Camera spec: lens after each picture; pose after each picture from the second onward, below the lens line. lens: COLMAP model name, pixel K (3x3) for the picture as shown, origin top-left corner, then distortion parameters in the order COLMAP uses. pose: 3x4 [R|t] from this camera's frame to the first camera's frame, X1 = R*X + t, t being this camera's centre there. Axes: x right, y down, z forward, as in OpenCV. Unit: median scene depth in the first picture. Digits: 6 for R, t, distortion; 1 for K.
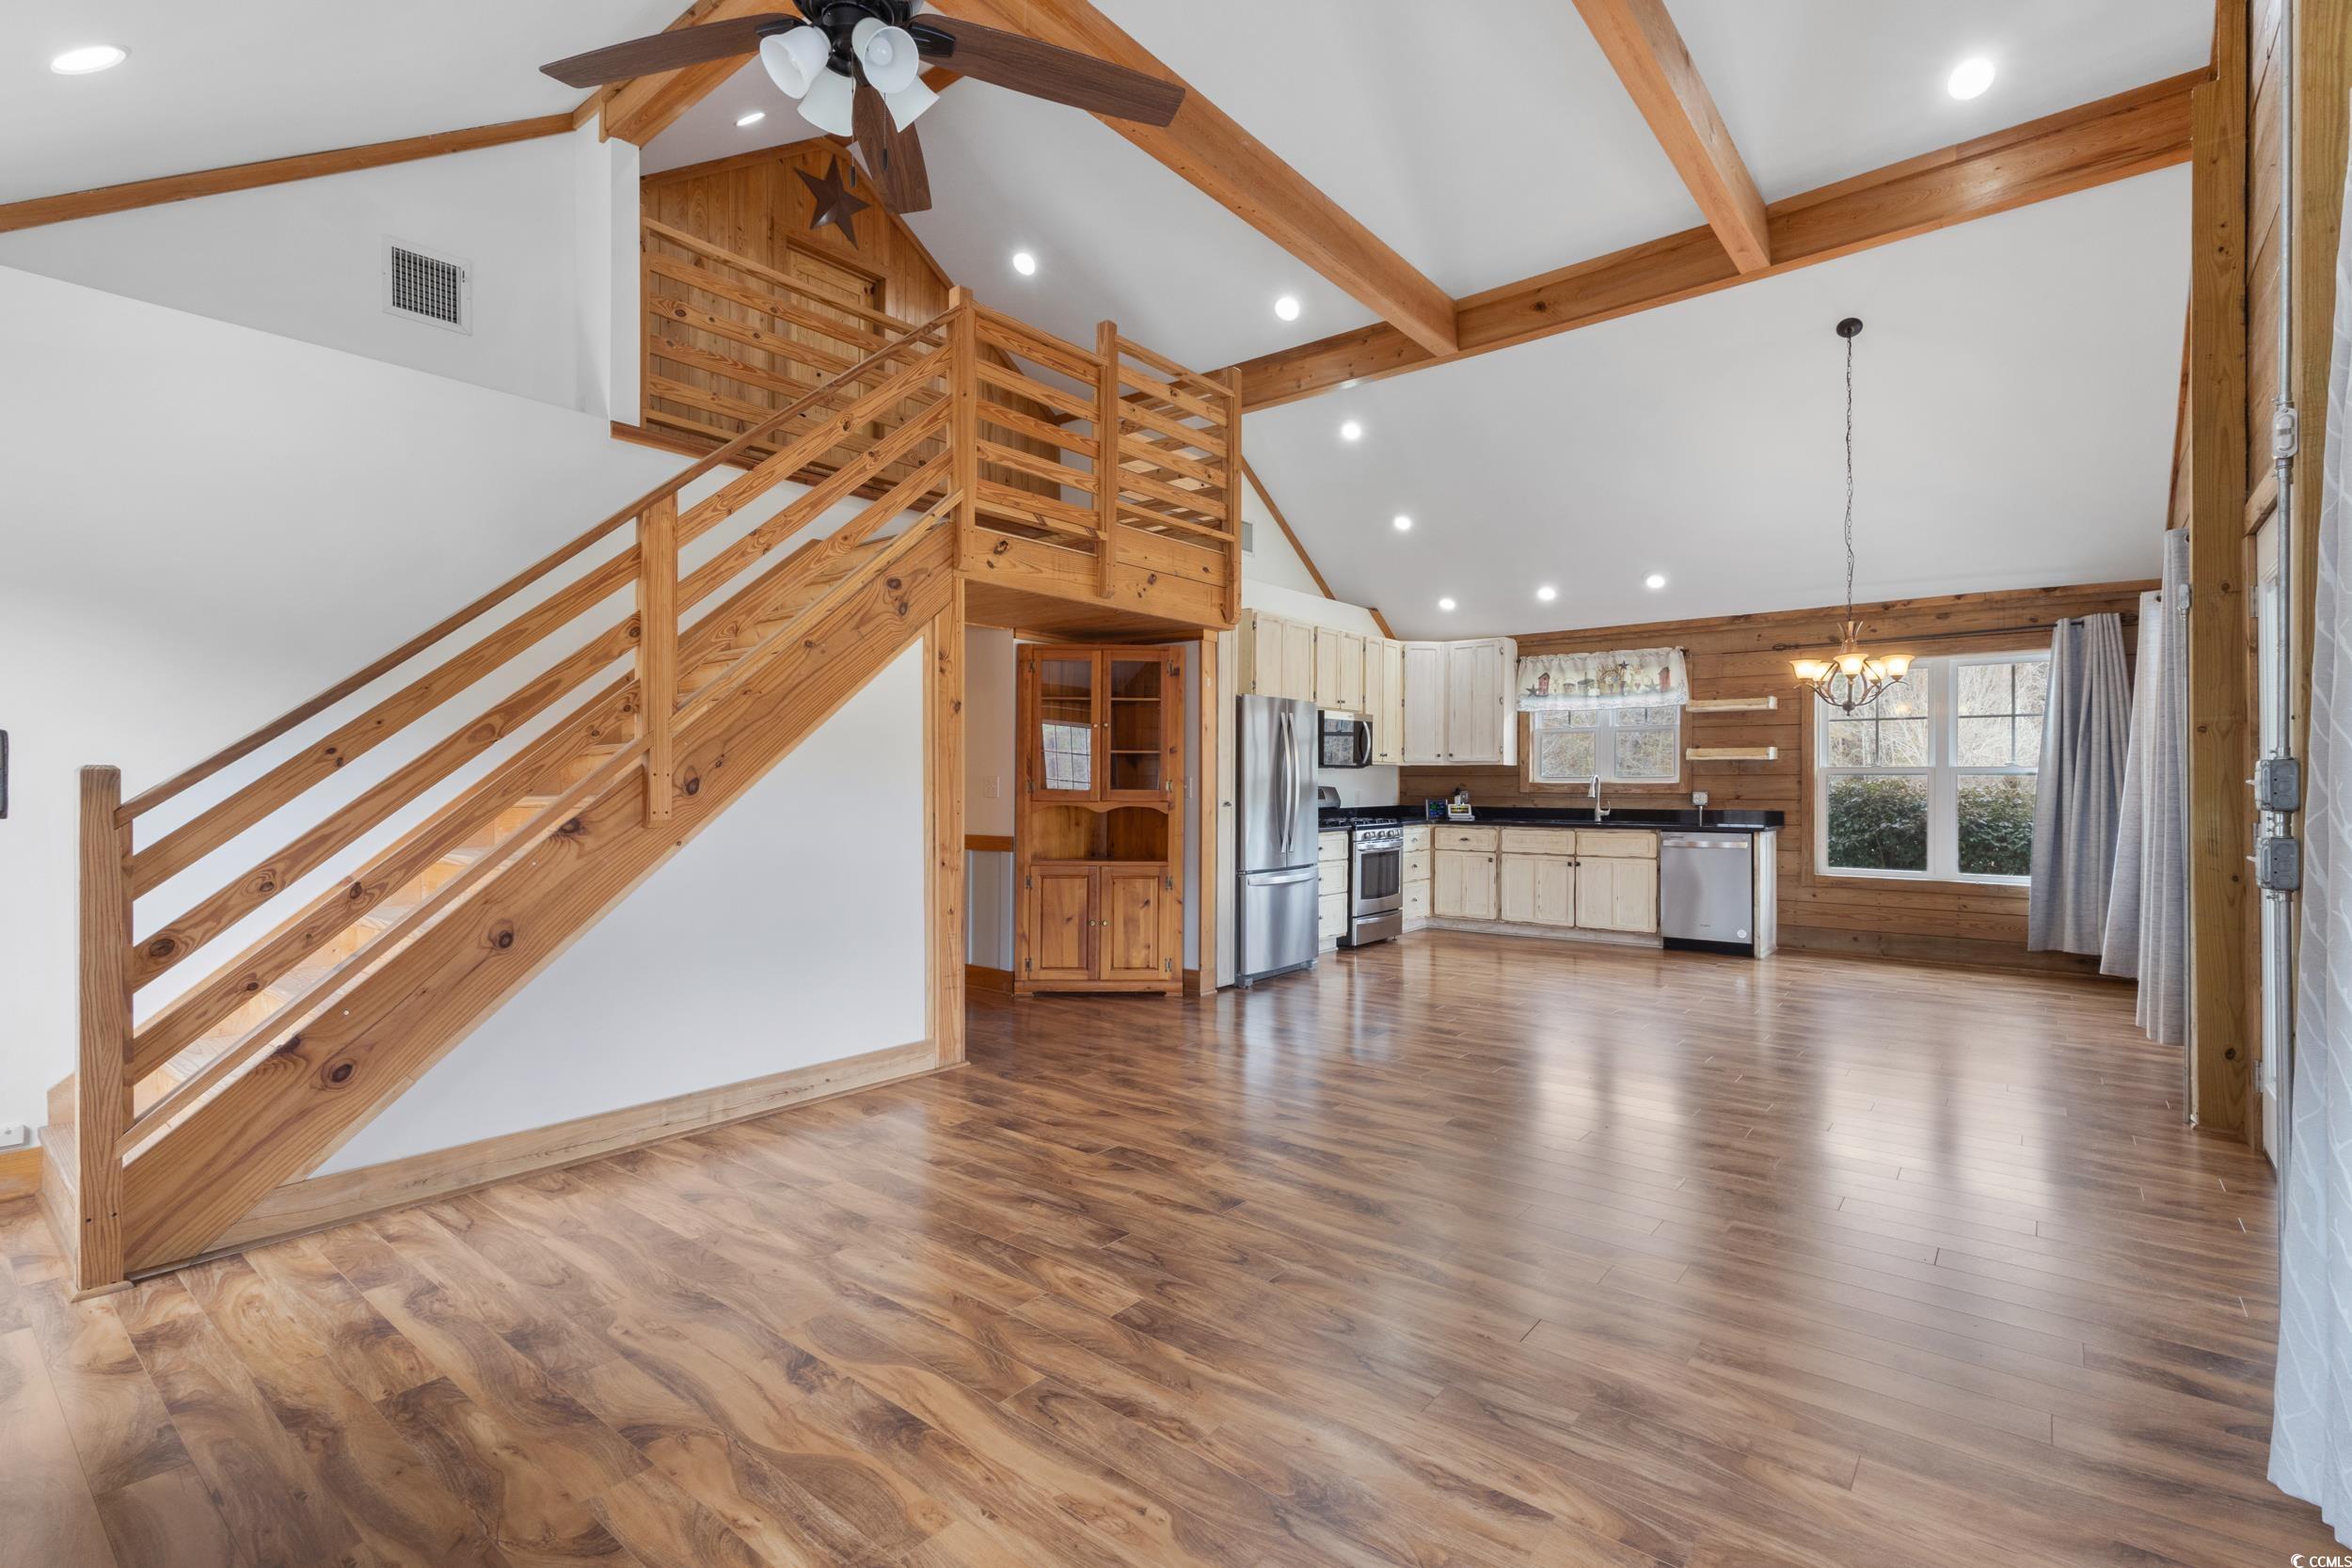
lens RADIAL K [[1084.1, 0, 1169.3], [0, 1084.1, 779.6], [0, 0, 1]] dist [0.001147, 0.002668]
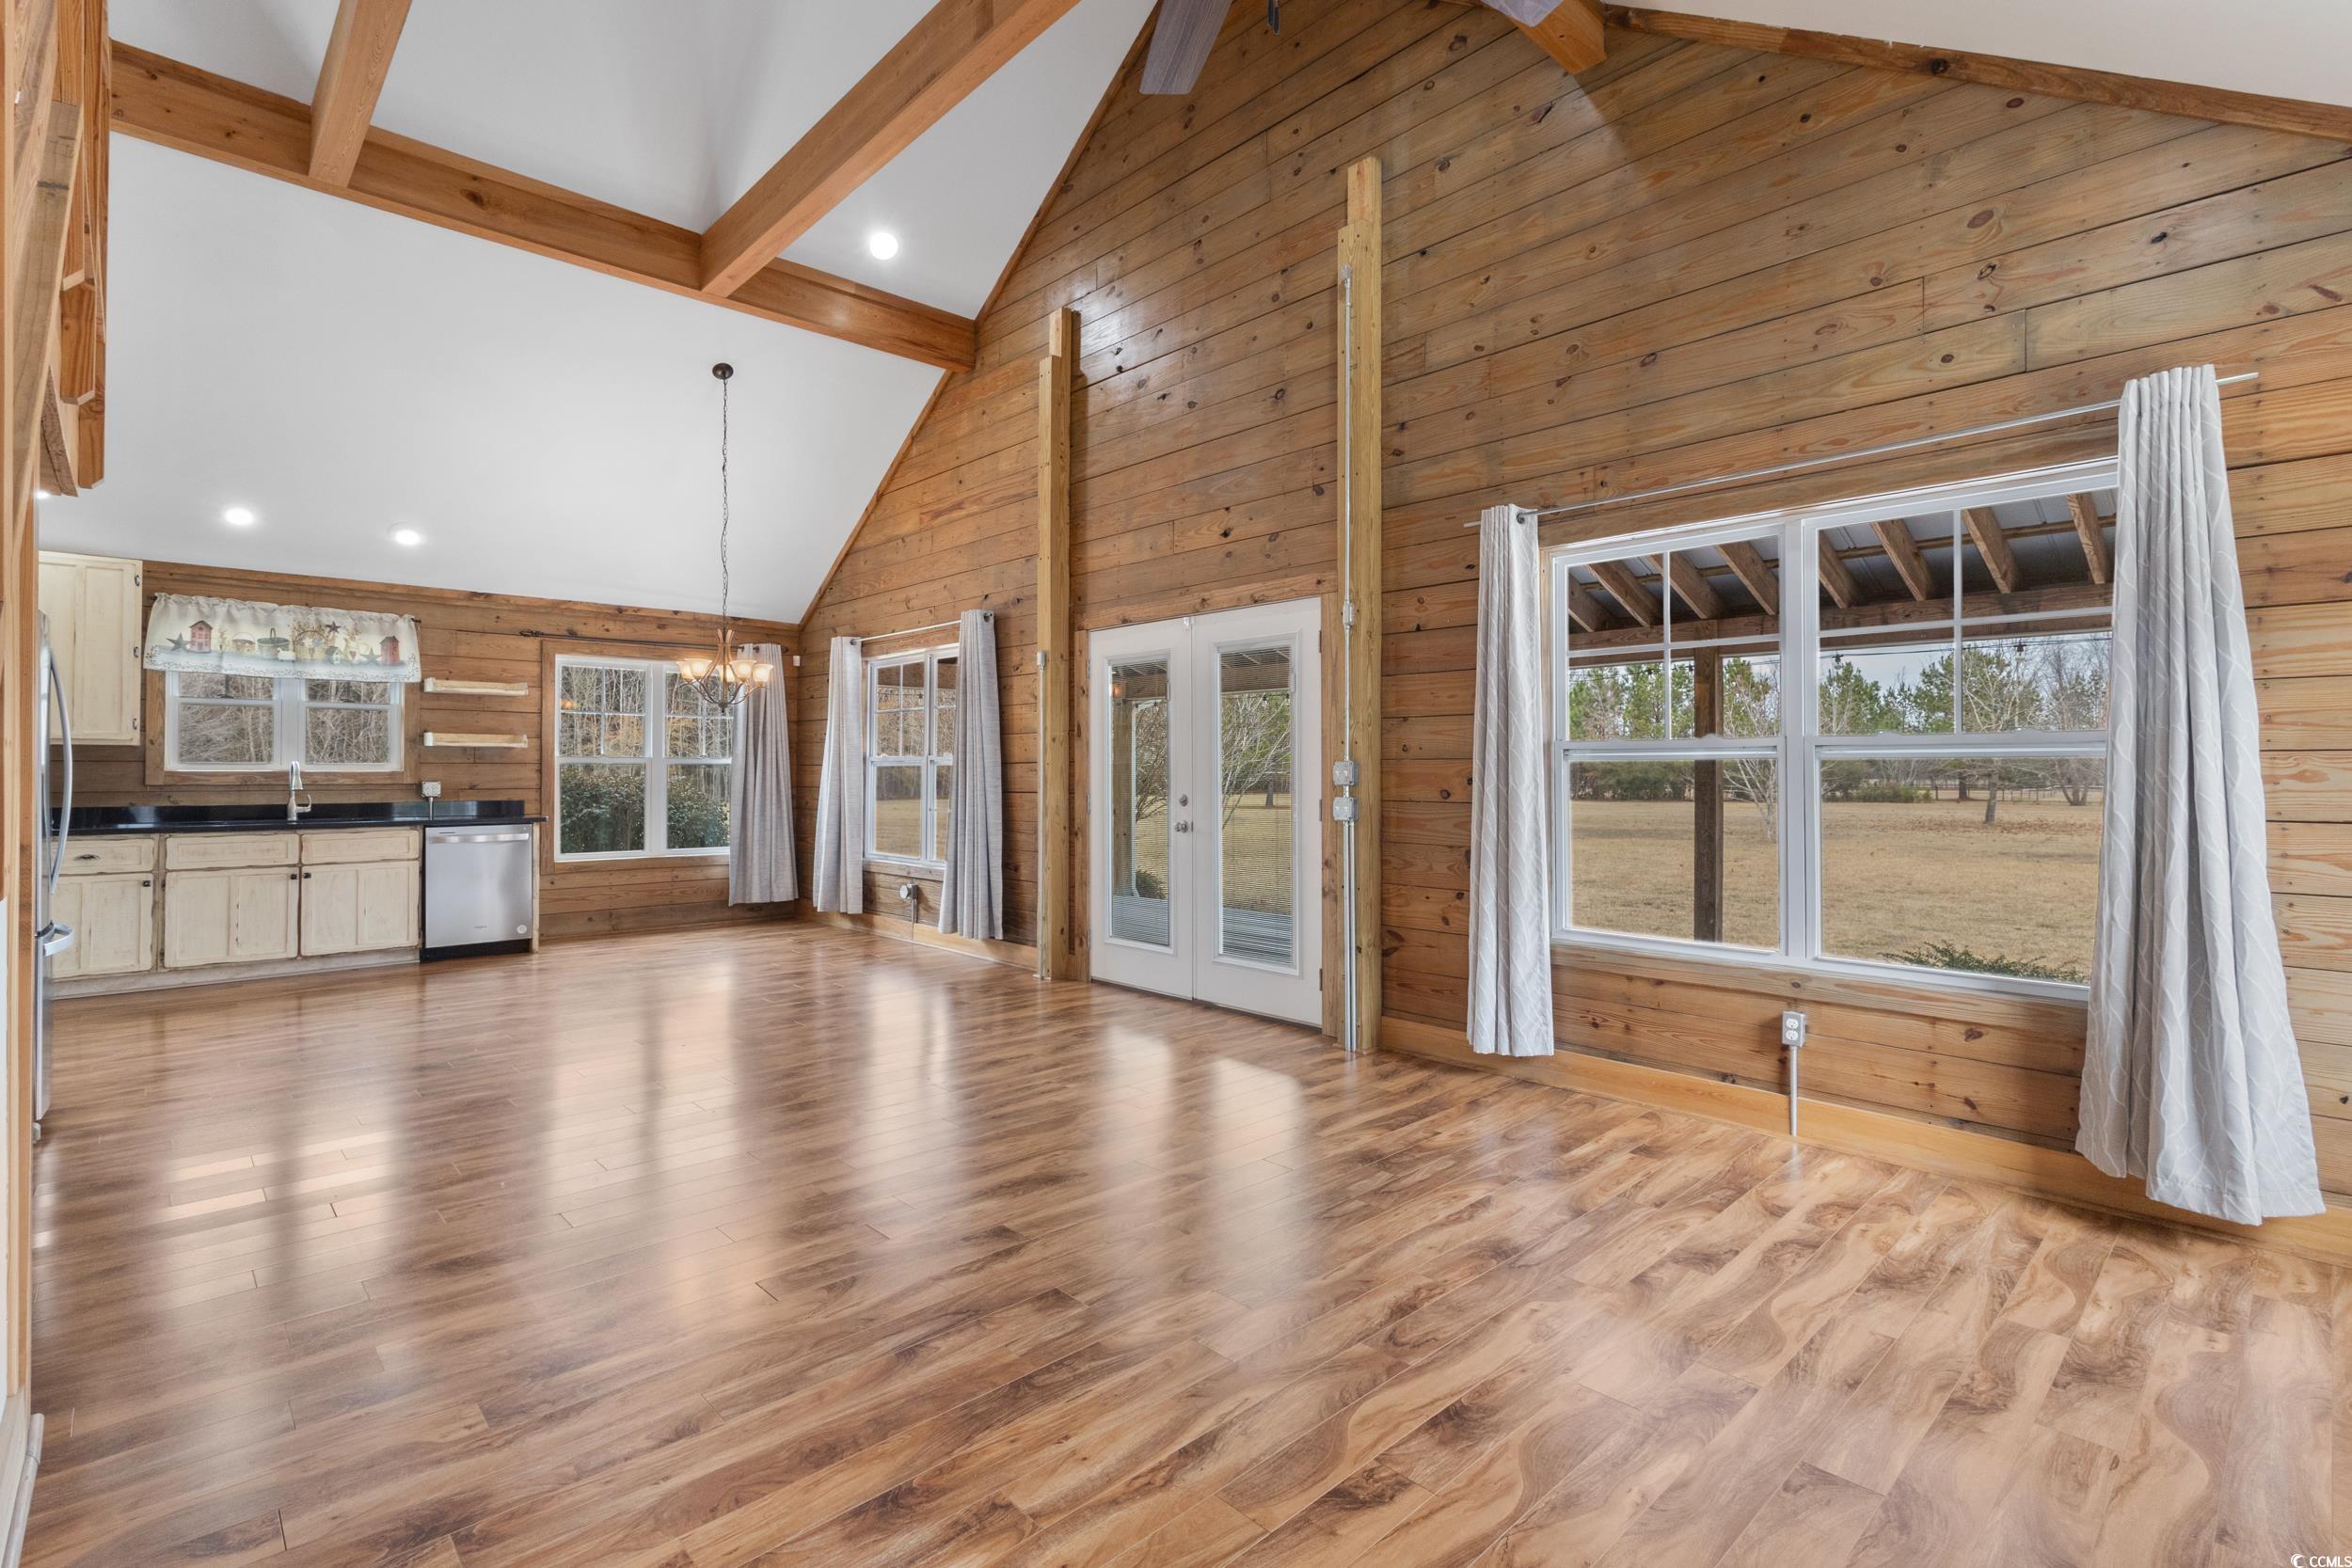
lens RADIAL K [[1084.1, 0, 1169.8], [0, 1084.1, 762.0], [0, 0, 1]] dist [0.001147, 0.002668]
pose [[0.134420, 0.008267, 0.990890, -0.344975], [-0.003478, 0.999963, -0.007871, 0.000093], [-0.990918, -0.002388, 0.134443, 0.305416]]
